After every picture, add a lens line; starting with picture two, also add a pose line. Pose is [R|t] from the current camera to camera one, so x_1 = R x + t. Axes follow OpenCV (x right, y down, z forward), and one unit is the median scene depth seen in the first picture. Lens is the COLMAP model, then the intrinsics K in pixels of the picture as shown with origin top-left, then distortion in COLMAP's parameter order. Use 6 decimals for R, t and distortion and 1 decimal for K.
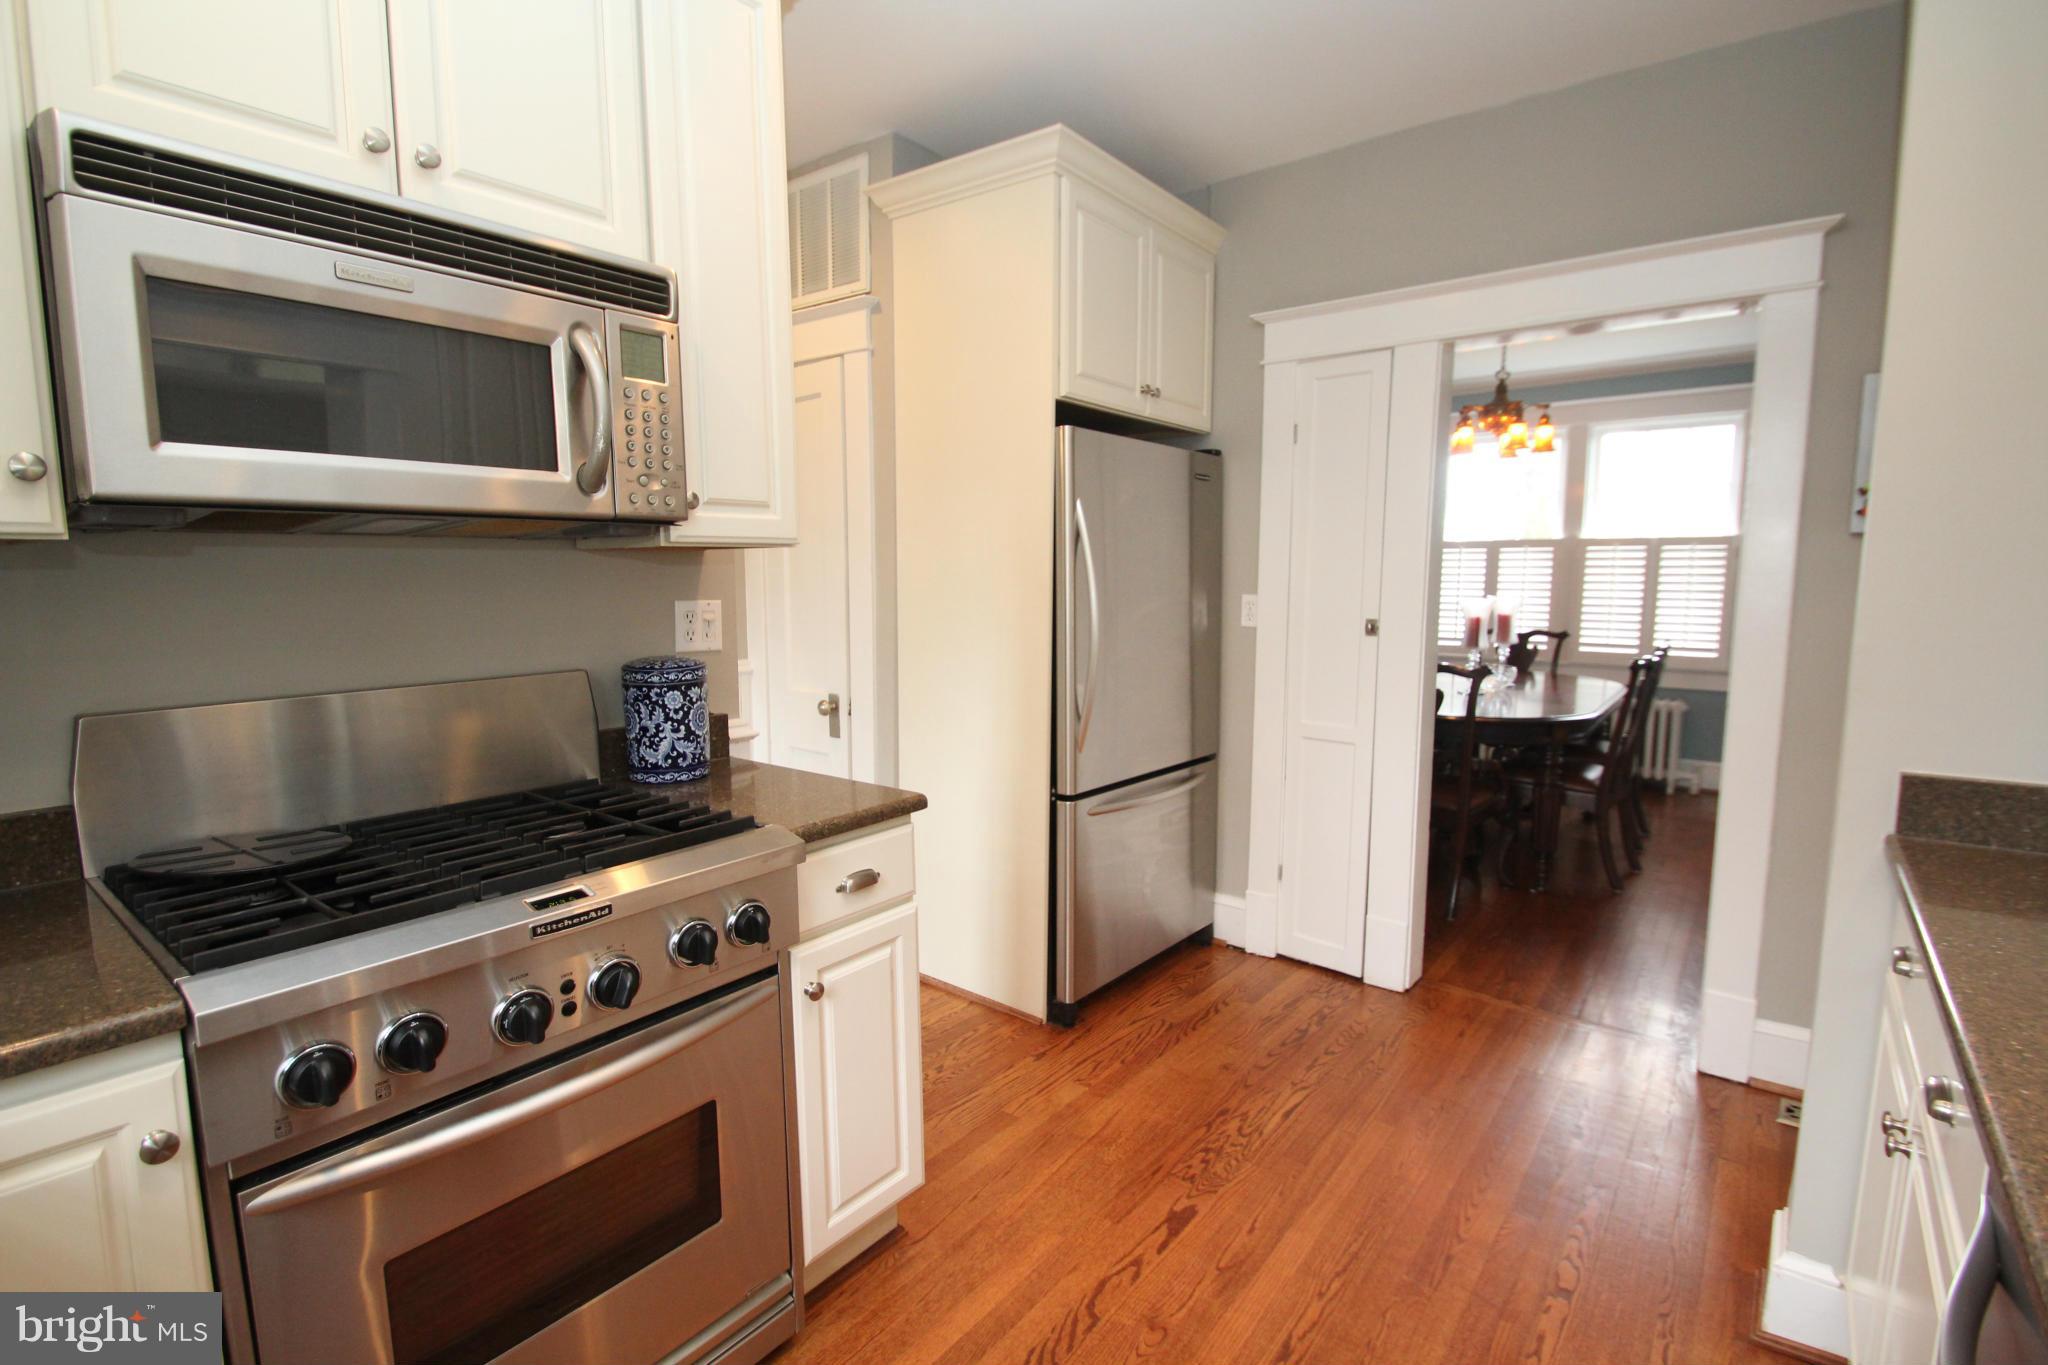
lens RADIAL K [[962.4, 0, 1031.6], [0, 962.4, 684.3], [0, 0, 1]] dist [0.000333, -0.001237]
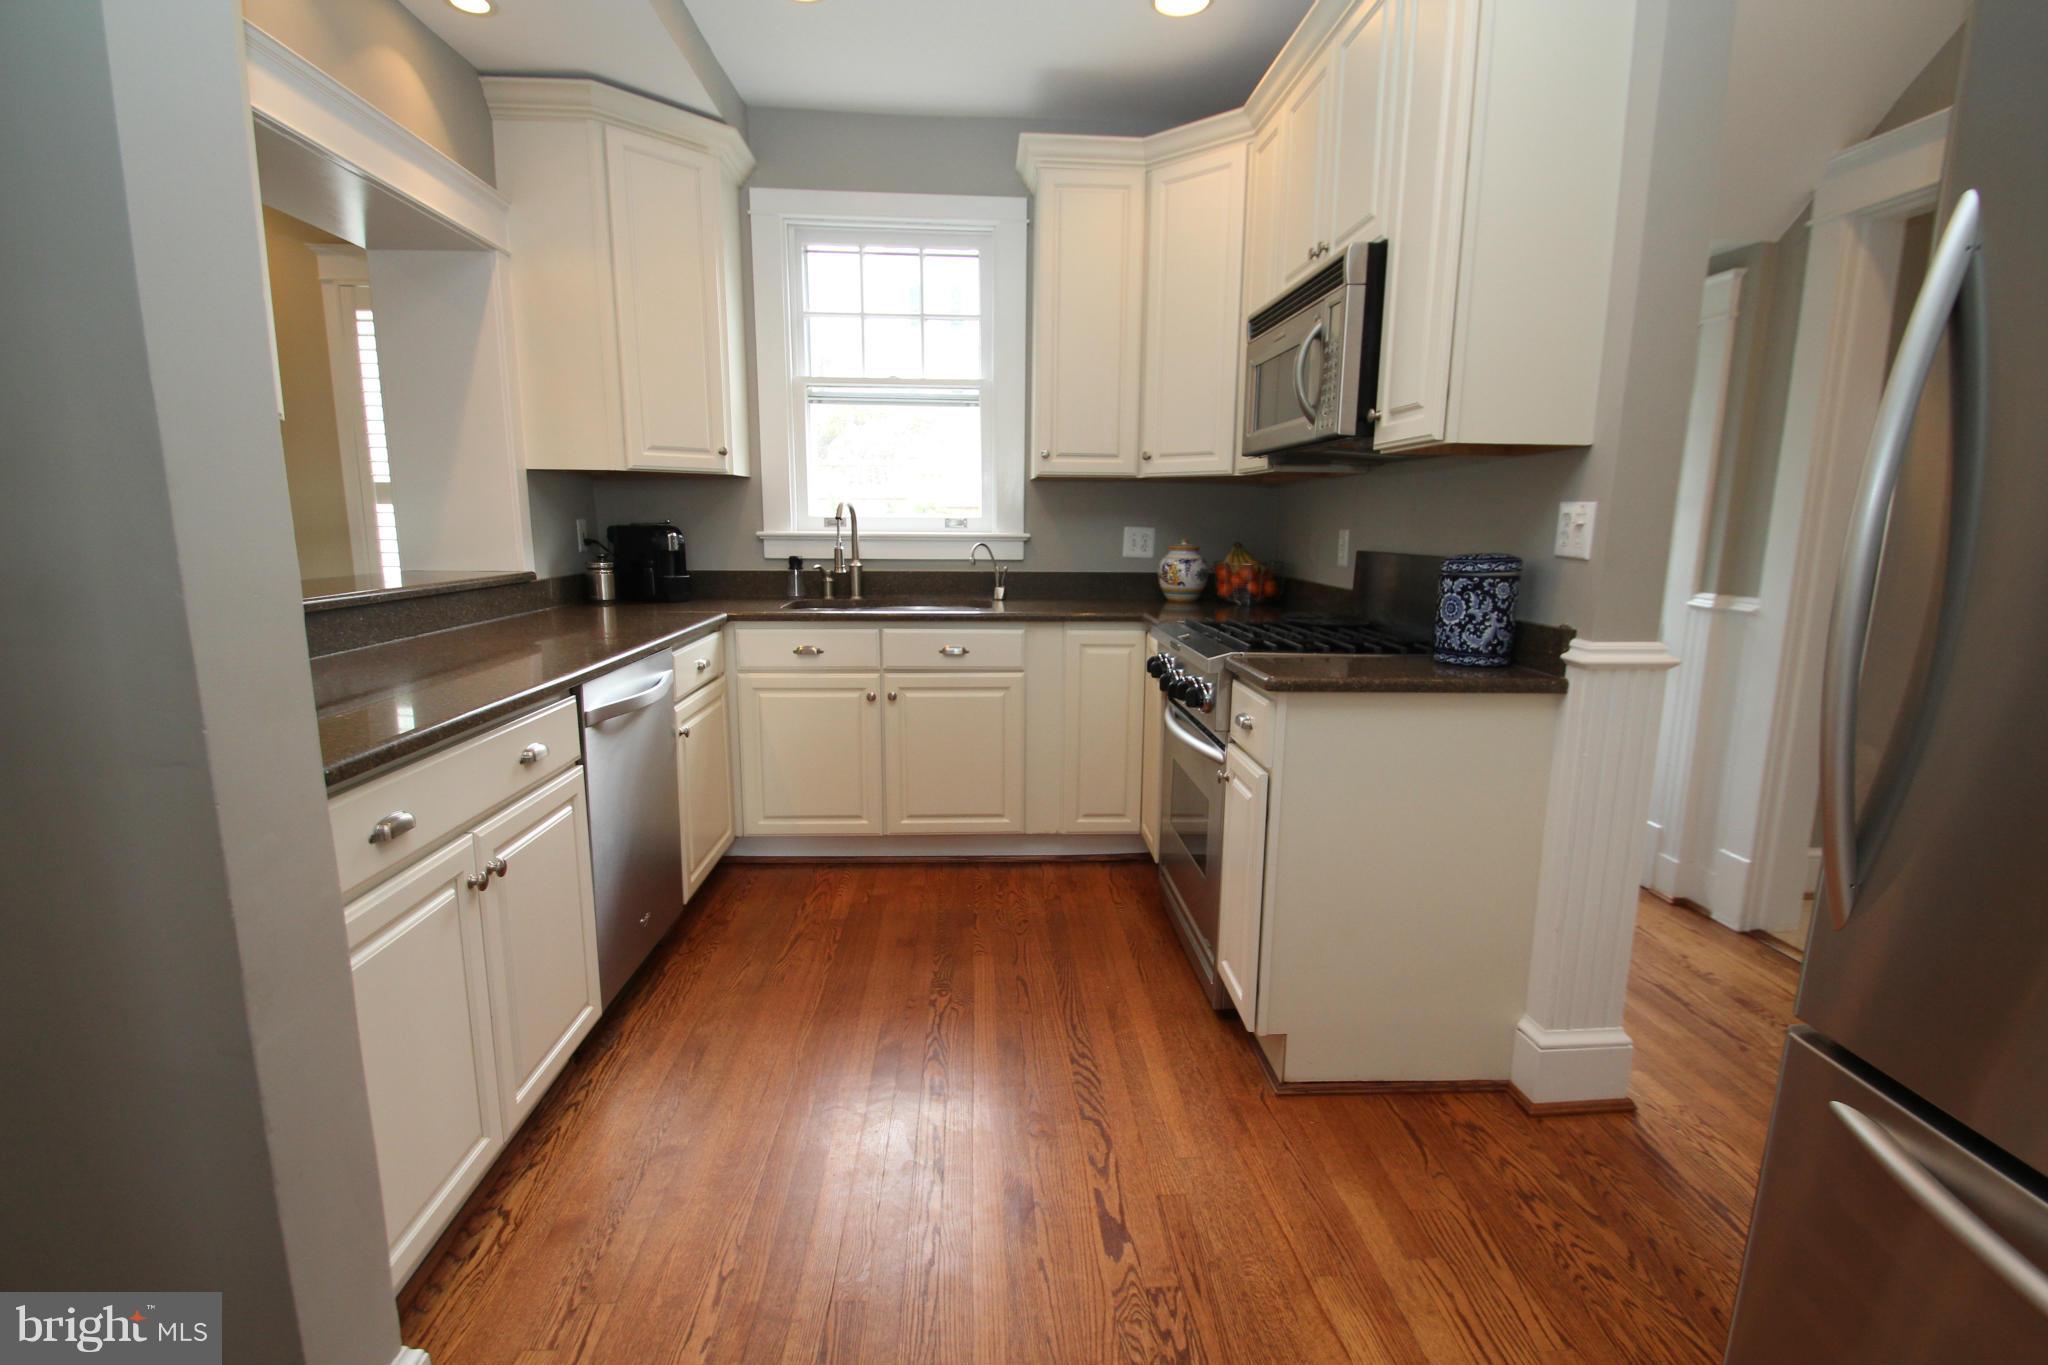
lens RADIAL K [[962.4, 0, 1031.6], [0, 962.4, 684.3], [0, 0, 1]] dist [0.000333, -0.001237]
pose [[-0.804007, 0.106649, -0.584978, 0.639405], [0.054606, 0.992870, 0.105962, -0.019871], [0.592108, 0.053251, -0.804098, 1.571031]]
